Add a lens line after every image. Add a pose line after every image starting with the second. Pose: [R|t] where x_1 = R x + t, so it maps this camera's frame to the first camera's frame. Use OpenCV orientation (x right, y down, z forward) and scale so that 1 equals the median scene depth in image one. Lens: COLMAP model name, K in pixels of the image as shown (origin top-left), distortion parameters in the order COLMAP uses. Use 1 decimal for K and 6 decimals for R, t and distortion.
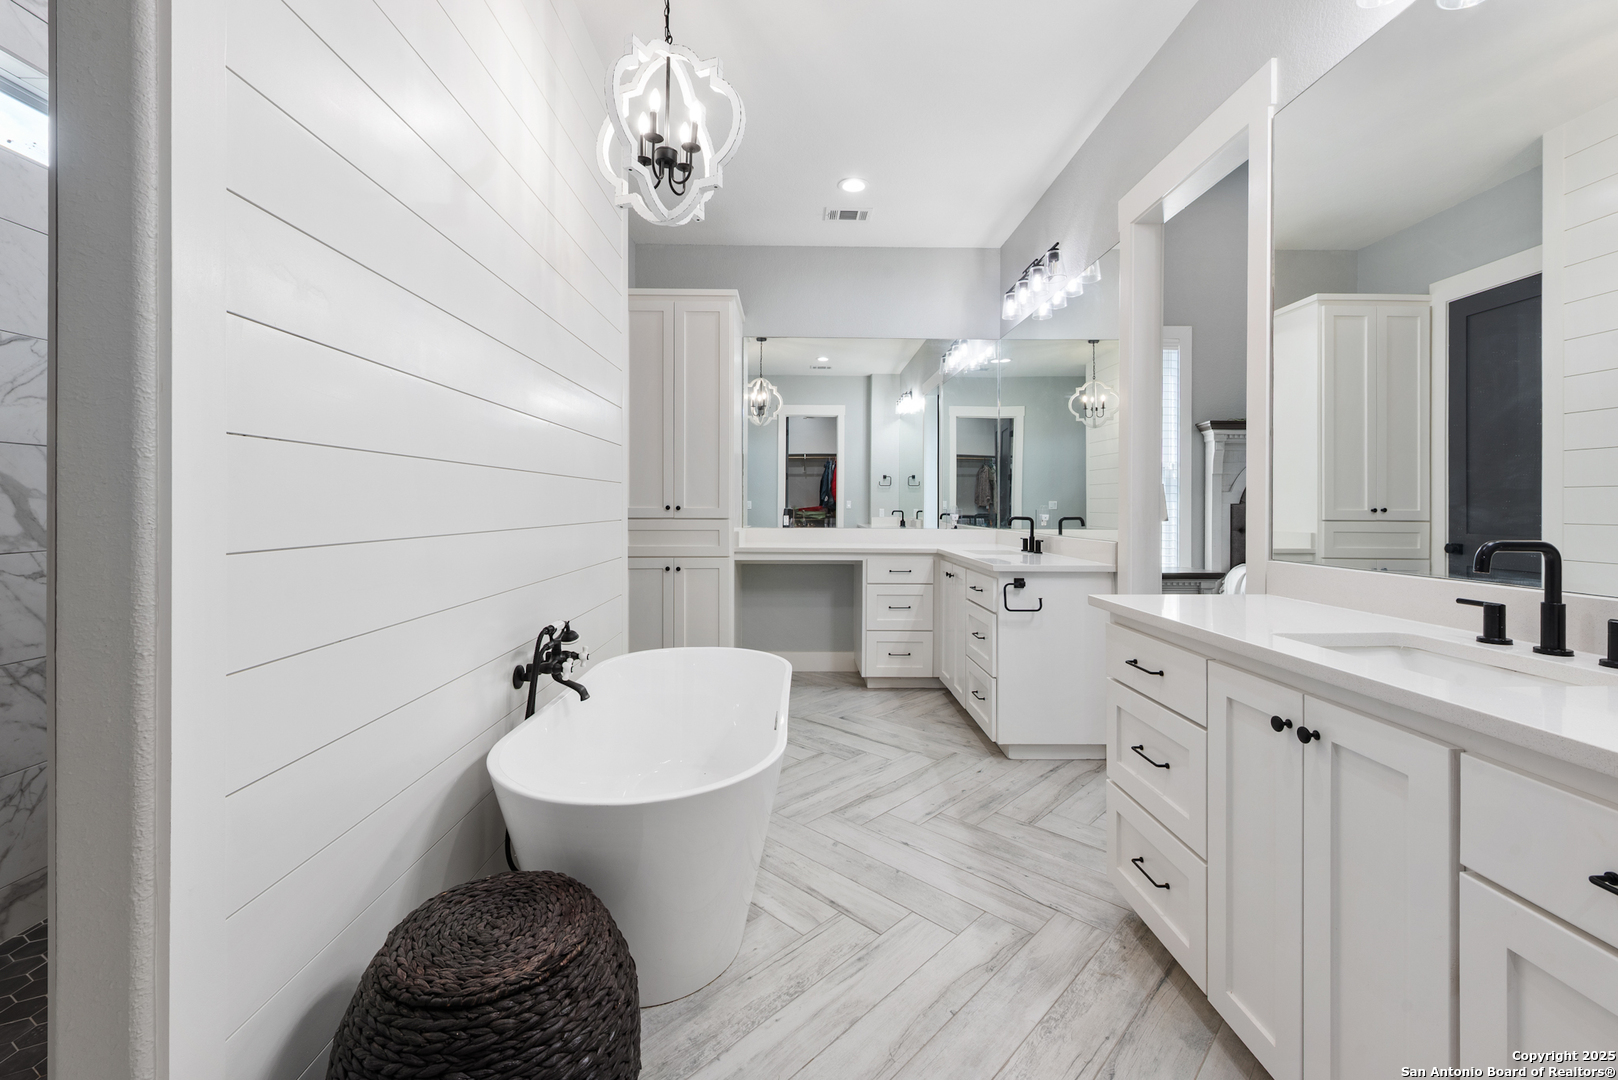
lens RADIAL K [[707.8, 0, 828.8], [0, 707.8, 506.9], [0, 0, 1]] dist [0.008028, -0.002163]
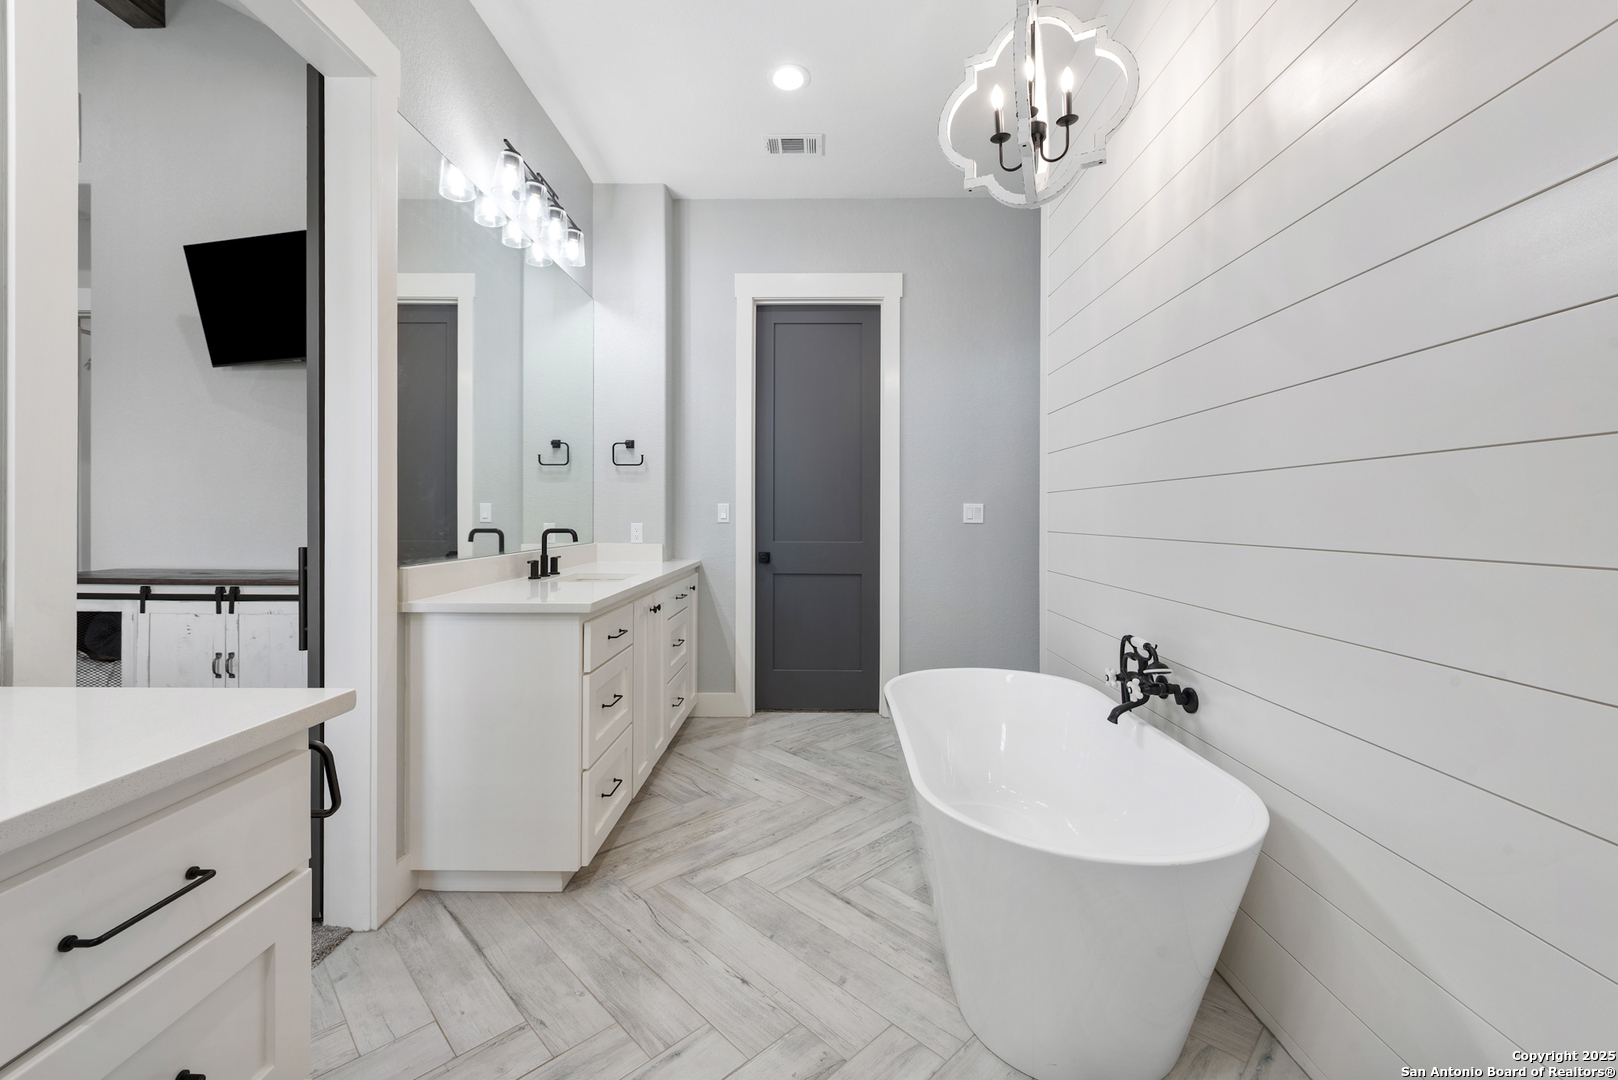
lens RADIAL K [[707.8, 0, 805.6], [0, 707.8, 525.4], [0, 0, 1]] dist [0.008028, -0.002163]
pose [[-0.997632, -0.006497, 0.068468, -0.000119], [-0.005434, 0.999862, 0.015700, -0.002454], [-0.068560, 0.015291, -0.997530, 1.965671]]
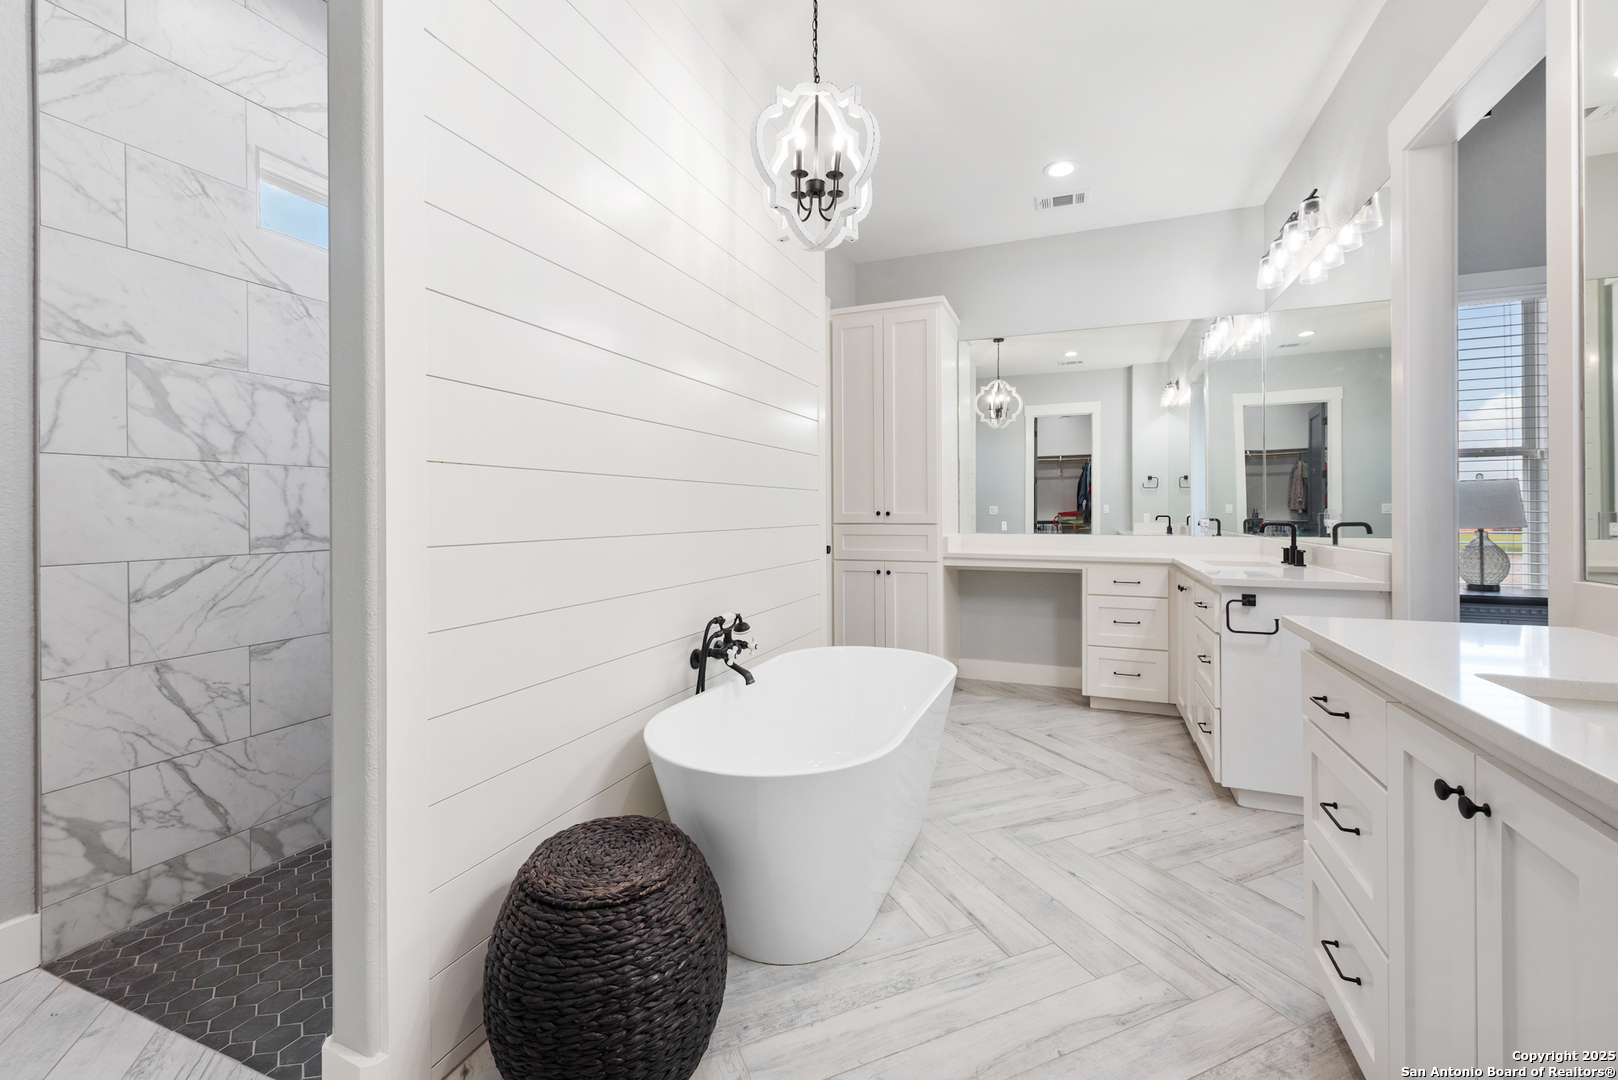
lens RADIAL K [[707.8, 0, 805.4], [0, 707.8, 511.1], [0, 0, 1]] dist [0.008028, -0.002163]
pose [[0.914812, -0.005497, -0.403843, 0.191316], [0.004687, 0.999985, -0.002995, 0.001112], [0.403854, 0.000847, 0.914823, 0.007919]]
